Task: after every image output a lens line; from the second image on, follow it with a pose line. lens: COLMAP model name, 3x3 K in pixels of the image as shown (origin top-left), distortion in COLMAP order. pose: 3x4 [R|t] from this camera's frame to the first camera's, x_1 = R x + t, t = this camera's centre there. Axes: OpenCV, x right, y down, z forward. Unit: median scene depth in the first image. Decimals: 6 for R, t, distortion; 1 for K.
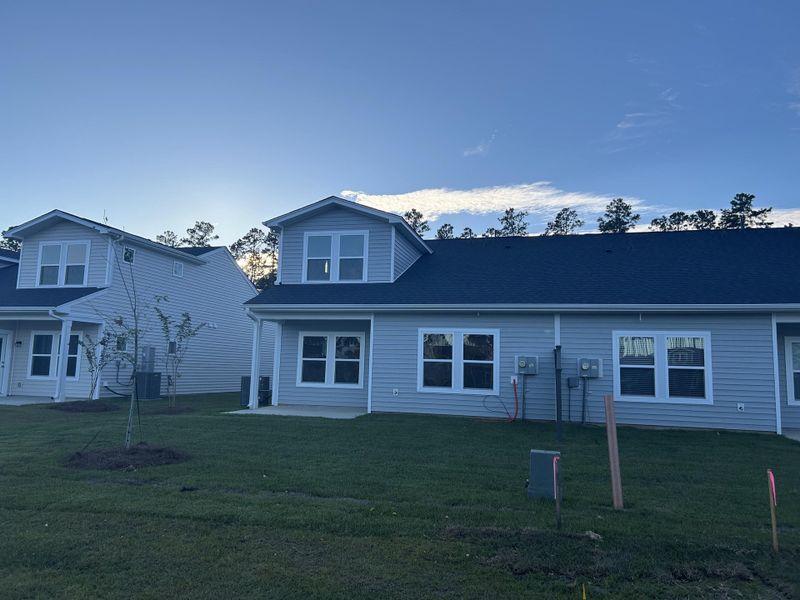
lens RADIAL K [[596.9, 0, 423.2], [0, 596.9, 291.9], [0, 0, 1]] dist [0.042686, -0.029926]
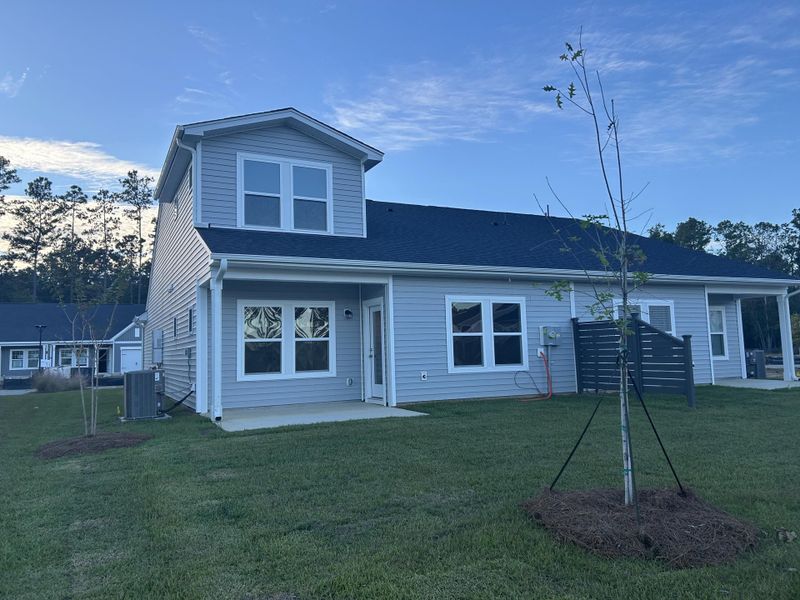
lens RADIAL K [[596.9, 0, 406.1], [0, 596.9, 300.4], [0, 0, 1]] dist [0.042686, -0.029926]
pose [[0.762008, 0.007594, 0.647523, -0.499900], [-0.037182, 0.998795, 0.032041, 0.038112], [-0.646499, -0.048492, 0.761372, 0.365159]]
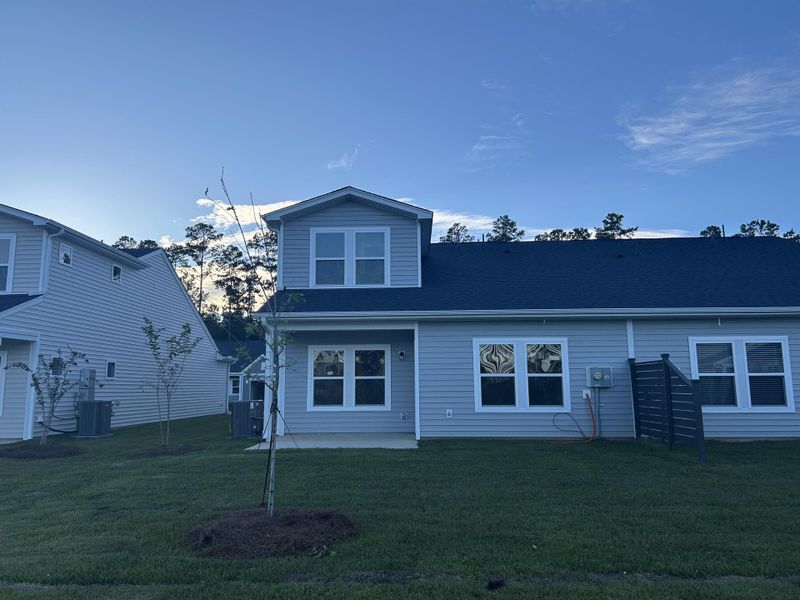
lens RADIAL K [[596.9, 0, 408.2], [0, 596.9, 303.6], [0, 0, 1]] dist [0.042686, -0.029926]
pose [[0.977434, -0.004572, 0.211191, -0.247621], [0.006064, 0.999961, -0.006419, 0.013384], [-0.211153, 0.007555, 0.977424, 0.148978]]
